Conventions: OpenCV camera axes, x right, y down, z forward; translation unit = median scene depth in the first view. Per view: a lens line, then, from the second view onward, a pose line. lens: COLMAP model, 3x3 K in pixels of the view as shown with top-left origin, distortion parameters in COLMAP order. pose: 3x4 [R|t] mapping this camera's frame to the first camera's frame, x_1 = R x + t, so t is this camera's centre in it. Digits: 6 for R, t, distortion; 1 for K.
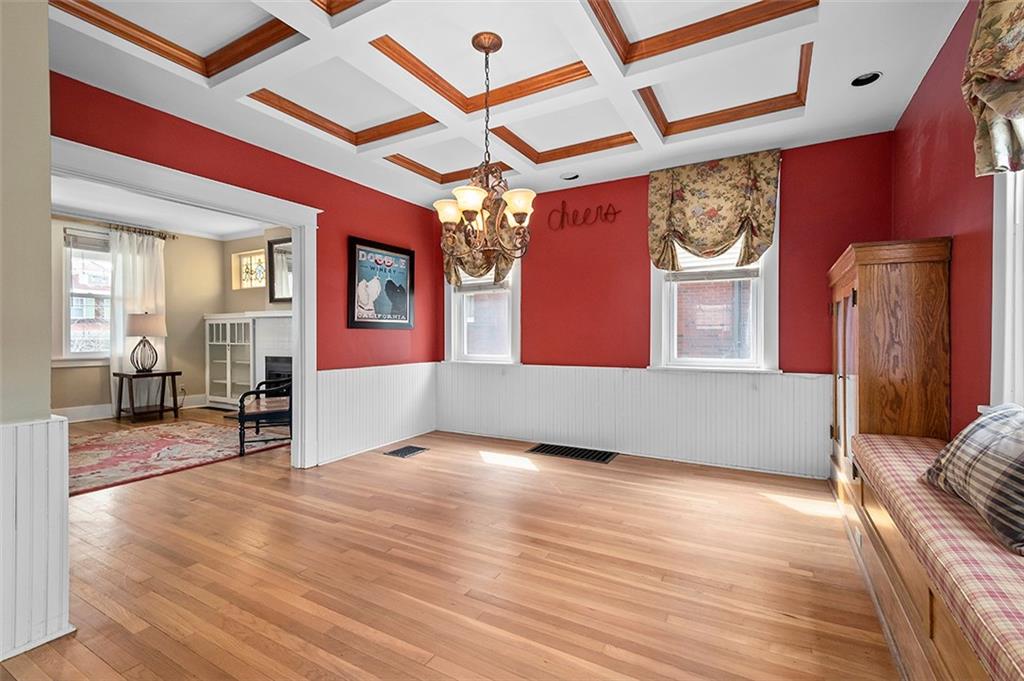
lens RADIAL K [[454.6, 0, 526.4], [0, 454.6, 338.2], [0, 0, 1]] dist [0.001570, -0.000228]
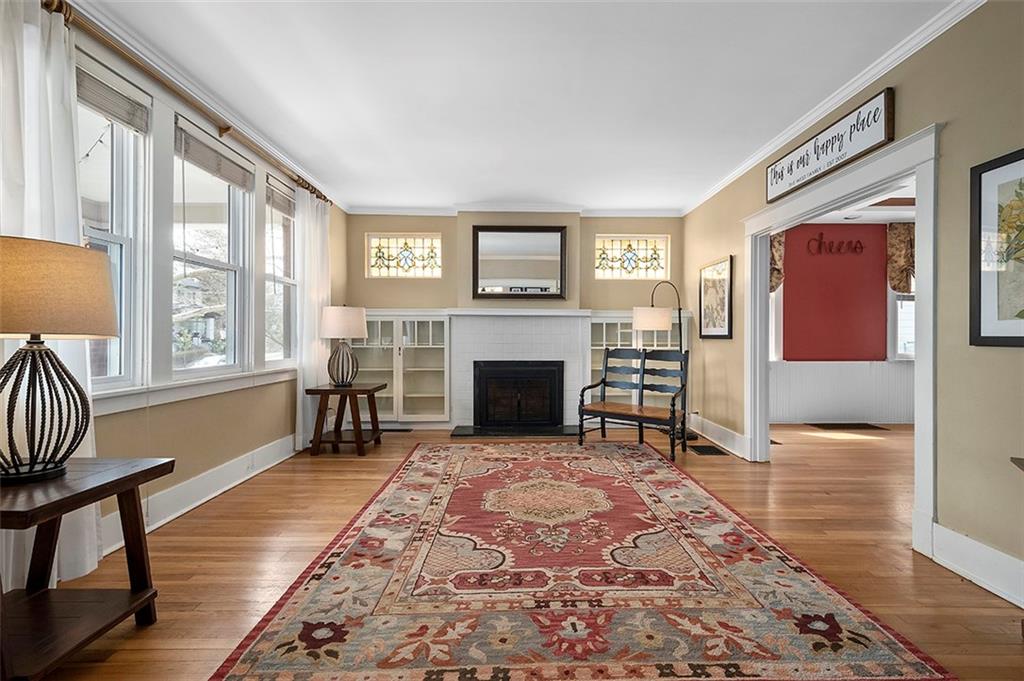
lens RADIAL K [[454.6, 0, 526.4], [0, 454.6, 338.2], [0, 0, 1]] dist [0.001570, -0.000228]
pose [[0.868078, 0.000137, 0.496428, -1.421097], [0.000870, 0.999998, -0.001797, -0.002507], [-0.496427, 0.001992, 0.868076, 0.330139]]
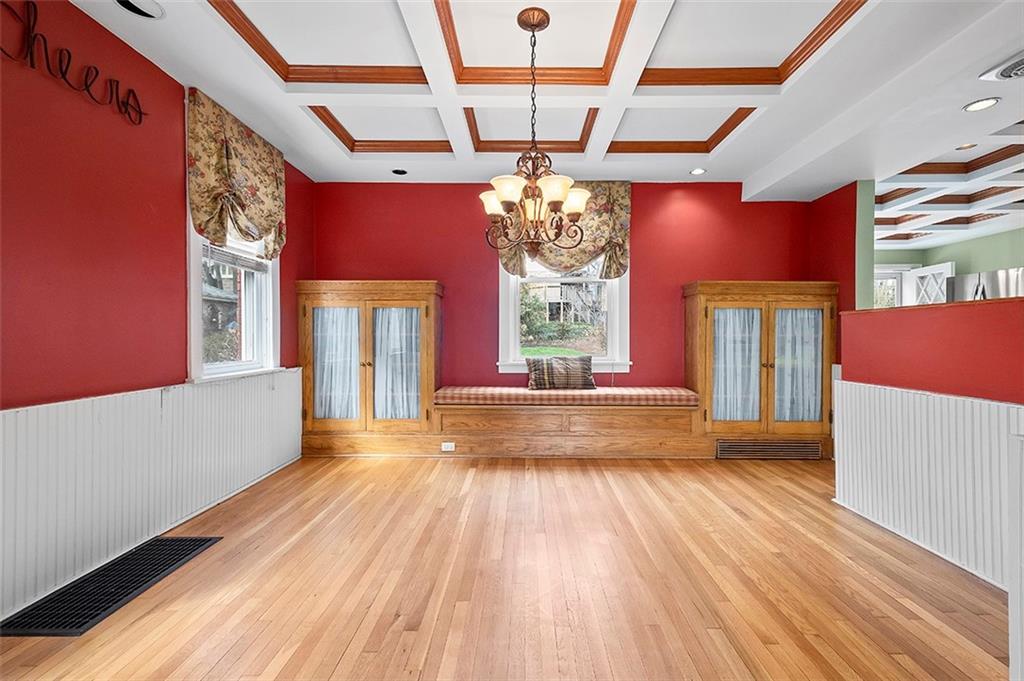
lens RADIAL K [[454.6, 0, 526.4], [0, 454.6, 338.2], [0, 0, 1]] dist [0.001570, -0.000228]
pose [[-0.492320, -0.003592, 0.870407, -0.548957], [0.000409, 0.999990, 0.004358, -0.000284], [-0.870414, 0.002501, -0.492313, 0.903626]]
